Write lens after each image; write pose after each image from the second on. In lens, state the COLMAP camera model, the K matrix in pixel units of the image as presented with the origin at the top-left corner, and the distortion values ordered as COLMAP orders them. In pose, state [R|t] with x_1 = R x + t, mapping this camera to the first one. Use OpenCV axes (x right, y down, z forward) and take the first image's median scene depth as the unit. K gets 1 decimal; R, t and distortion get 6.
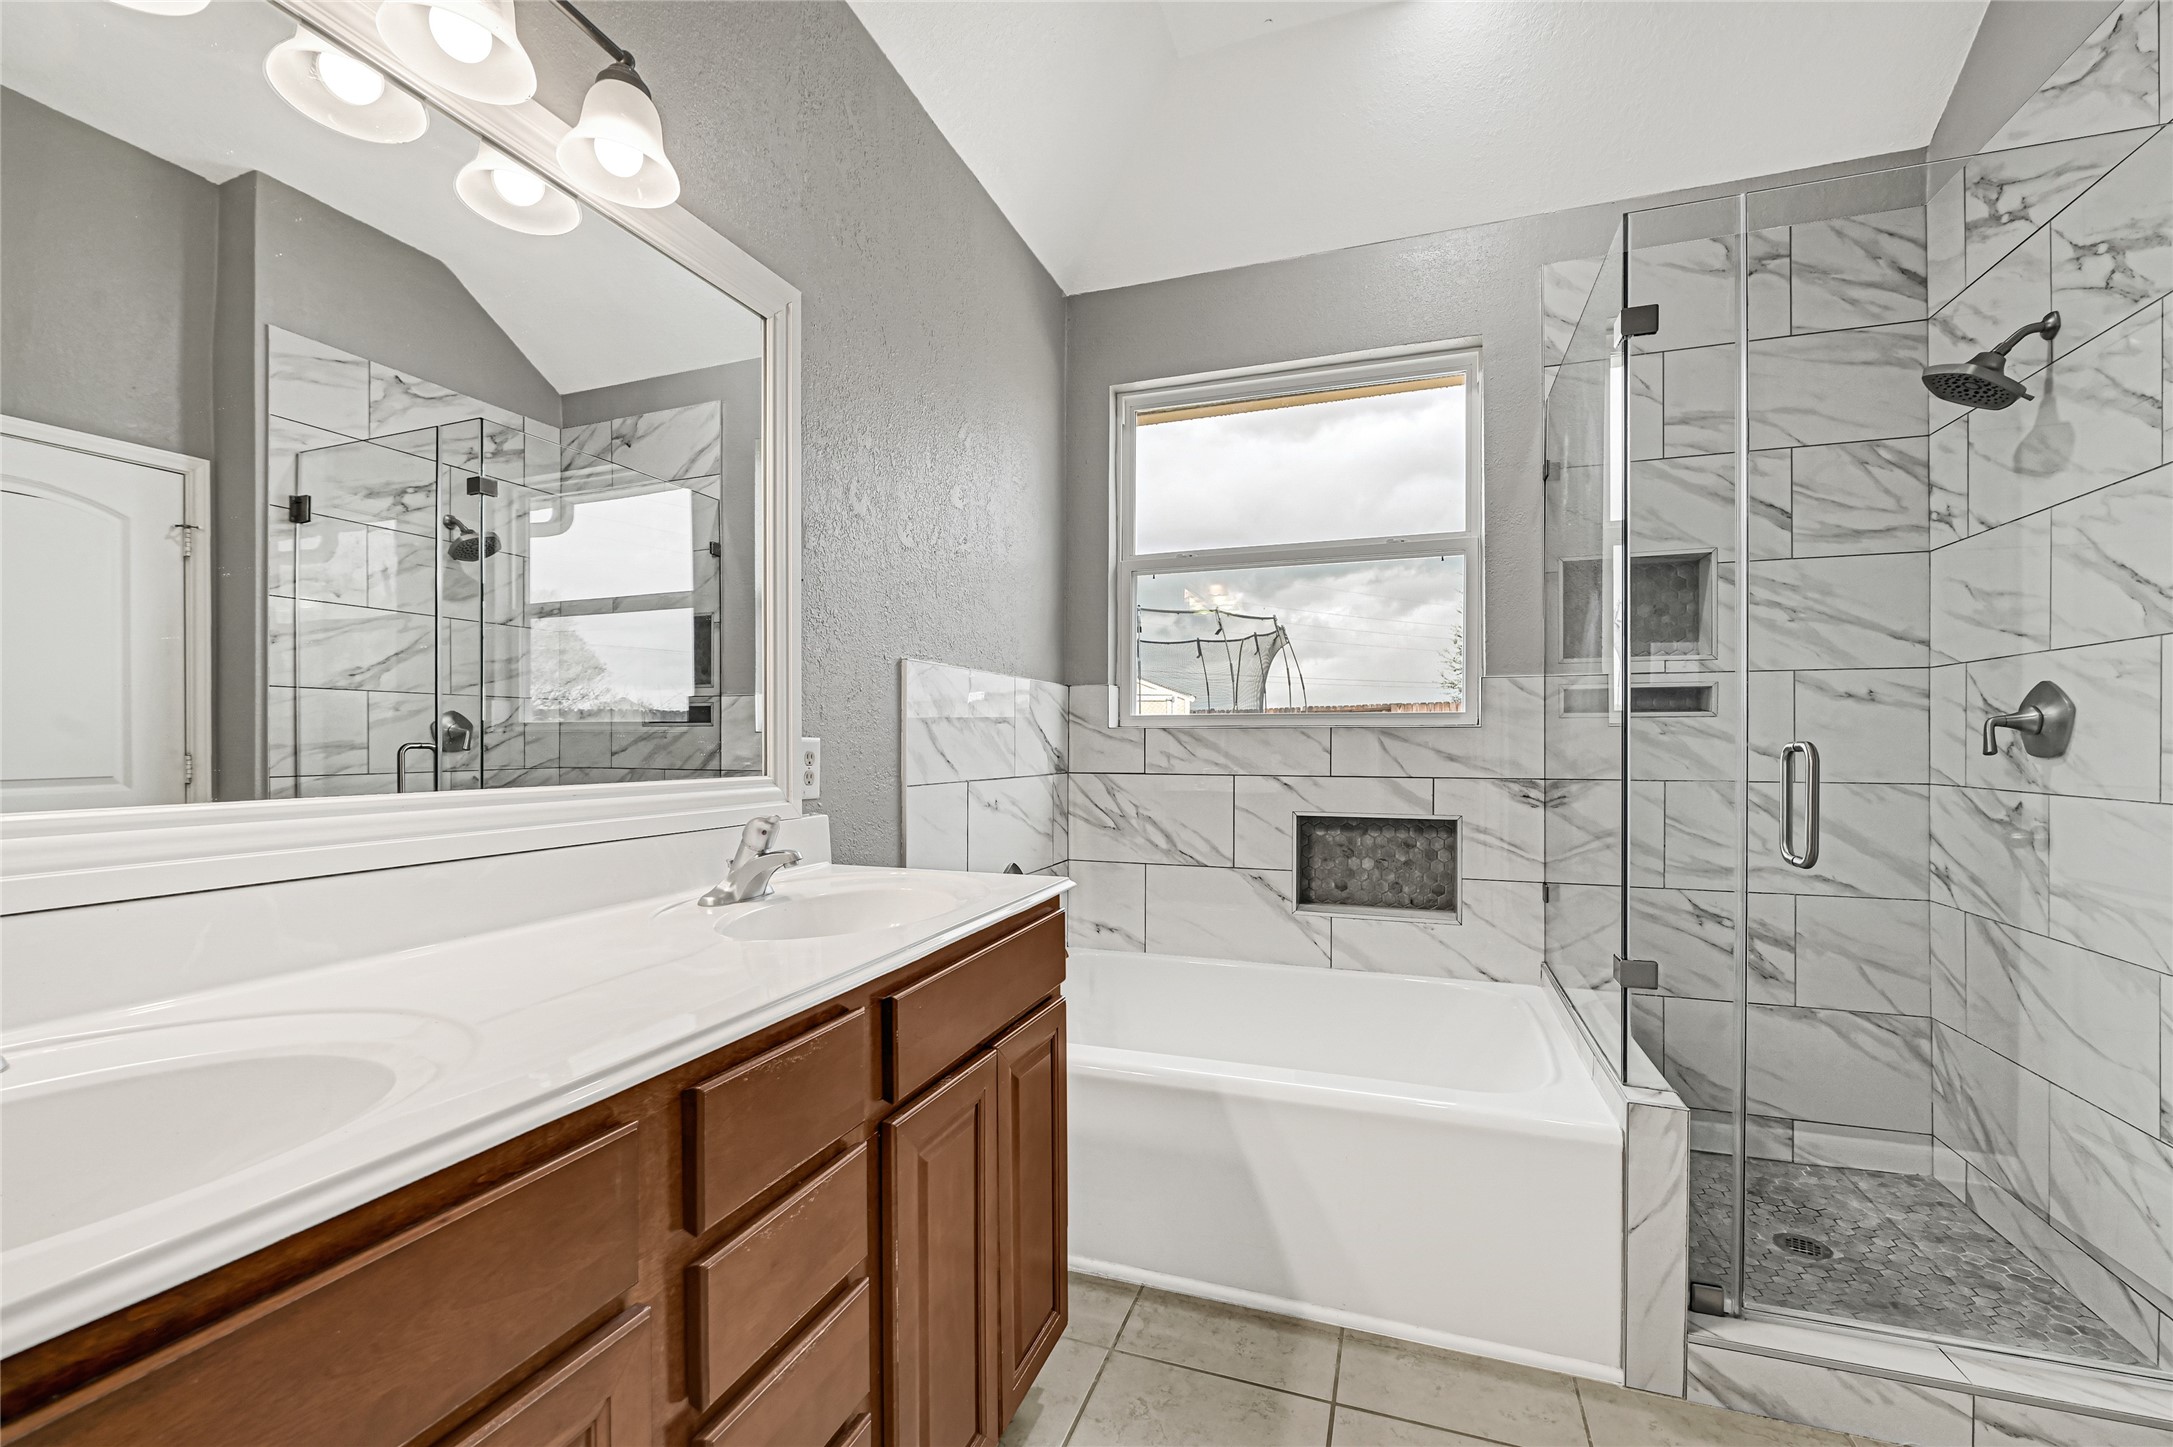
lens RADIAL K [[912.9, 0, 1096.3], [0, 912.9, 738.9], [0, 0, 1]] dist [-0.002269, -0.000251]
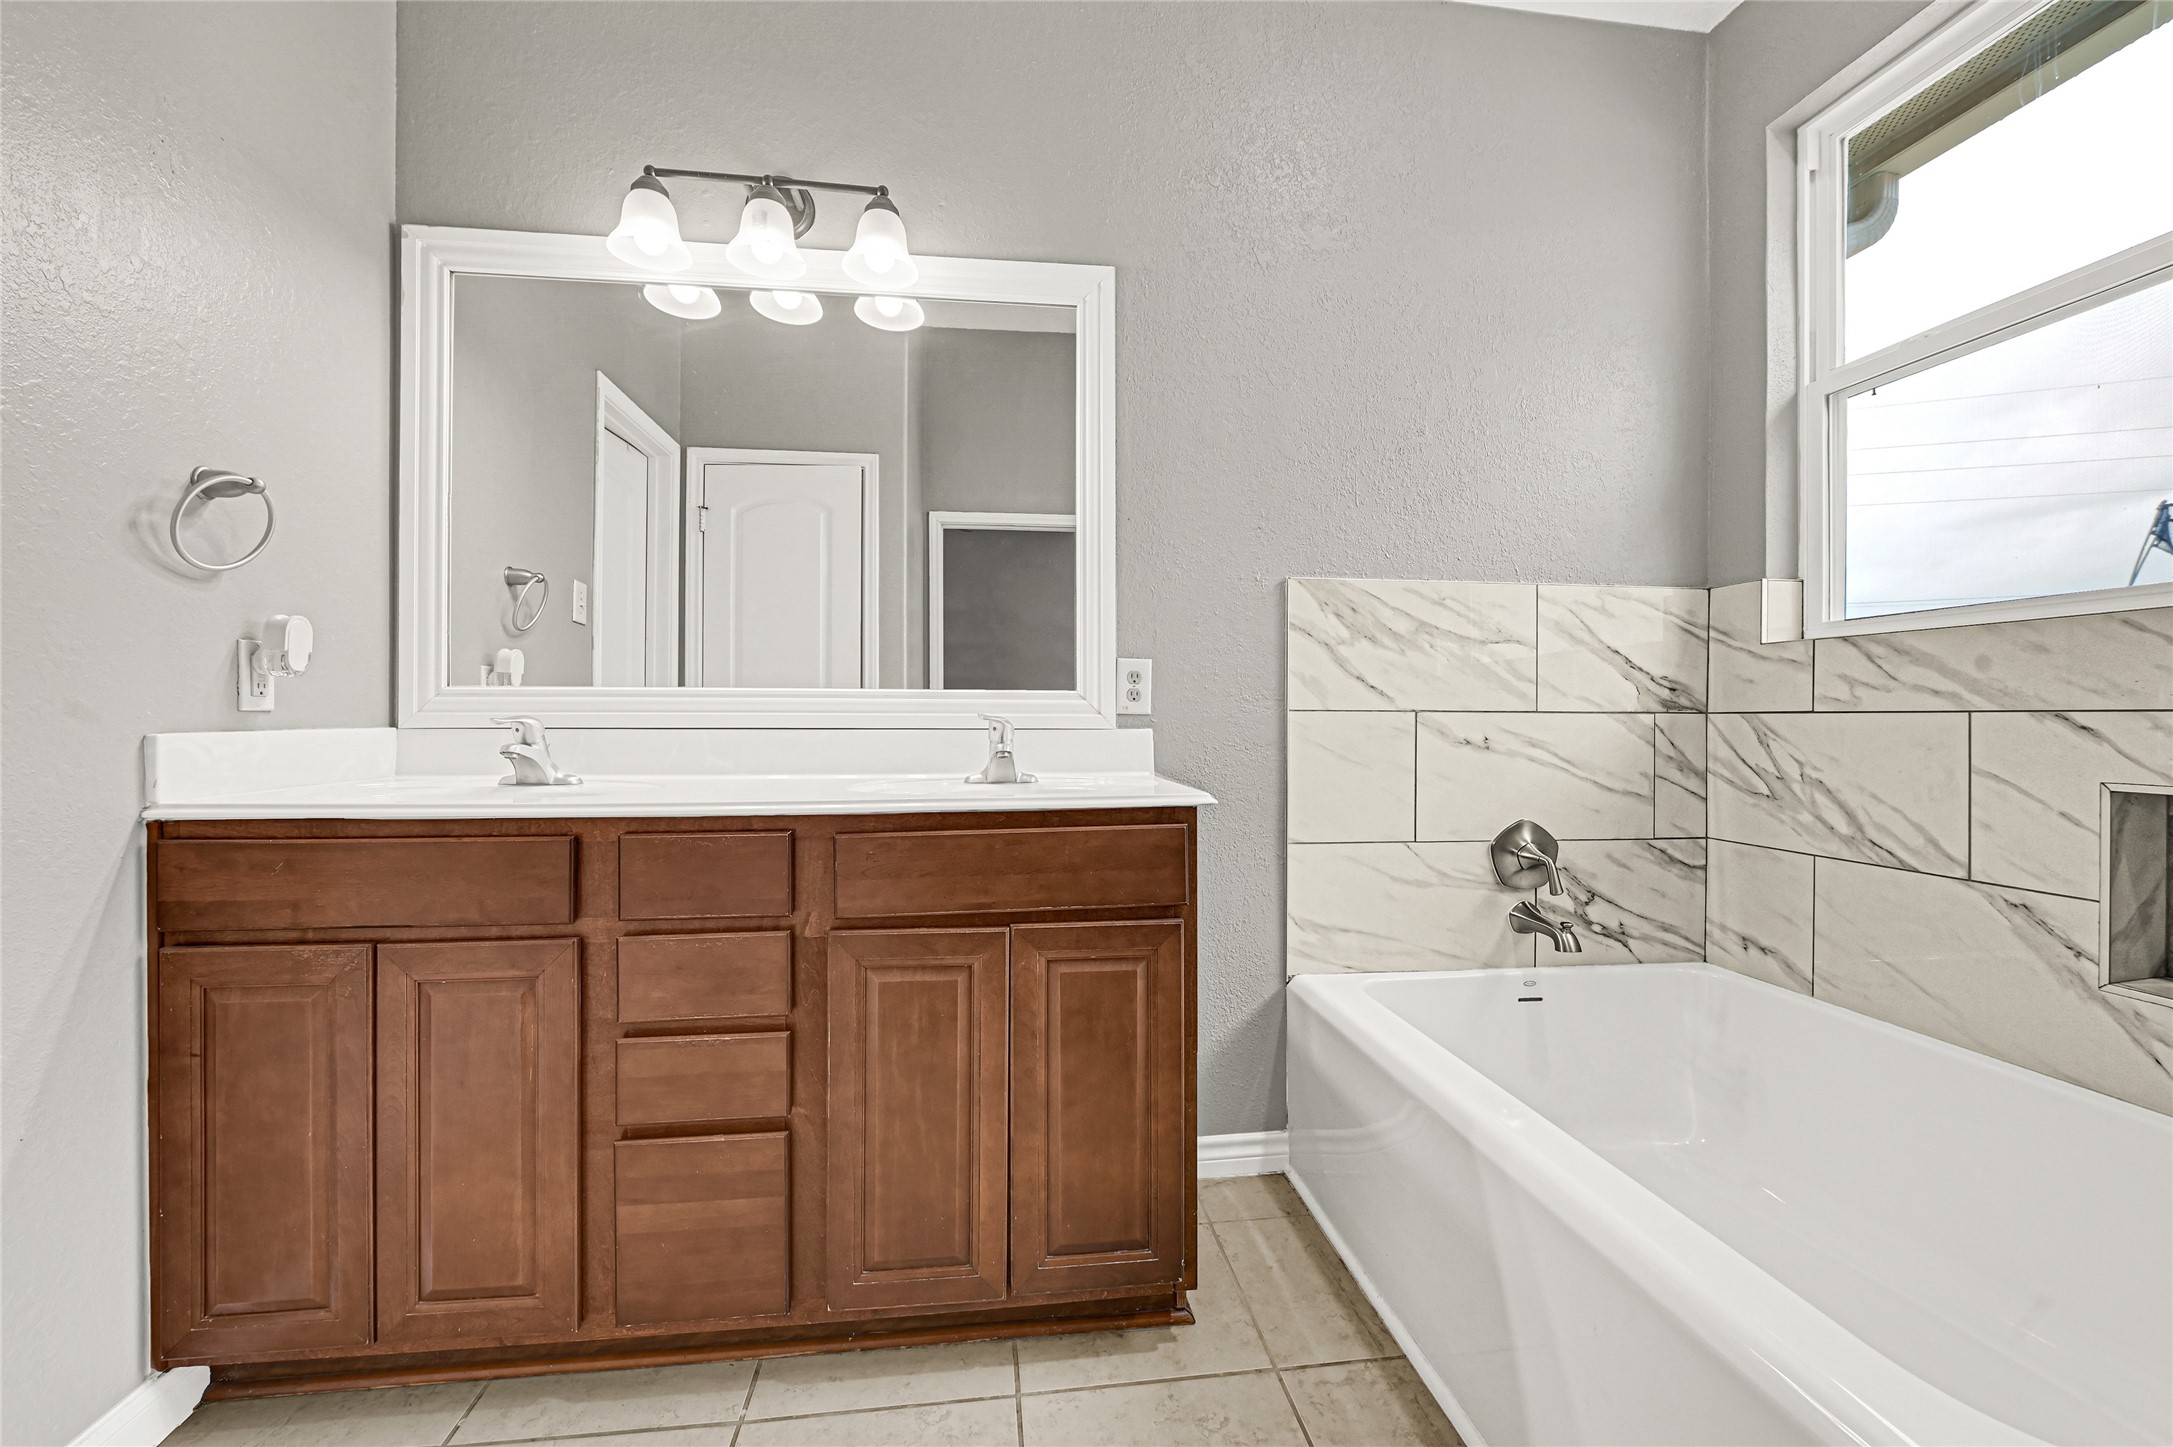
lens RADIAL K [[912.9, 0, 1093.4], [0, 912.9, 717.9], [0, 0, 1]] dist [-0.002269, -0.000251]
pose [[0.435540, -0.002811, -0.900165, 0.406771], [-0.000399, 0.999994, -0.003316, 0.044867], [0.900169, 0.001804, 0.435536, 0.284036]]
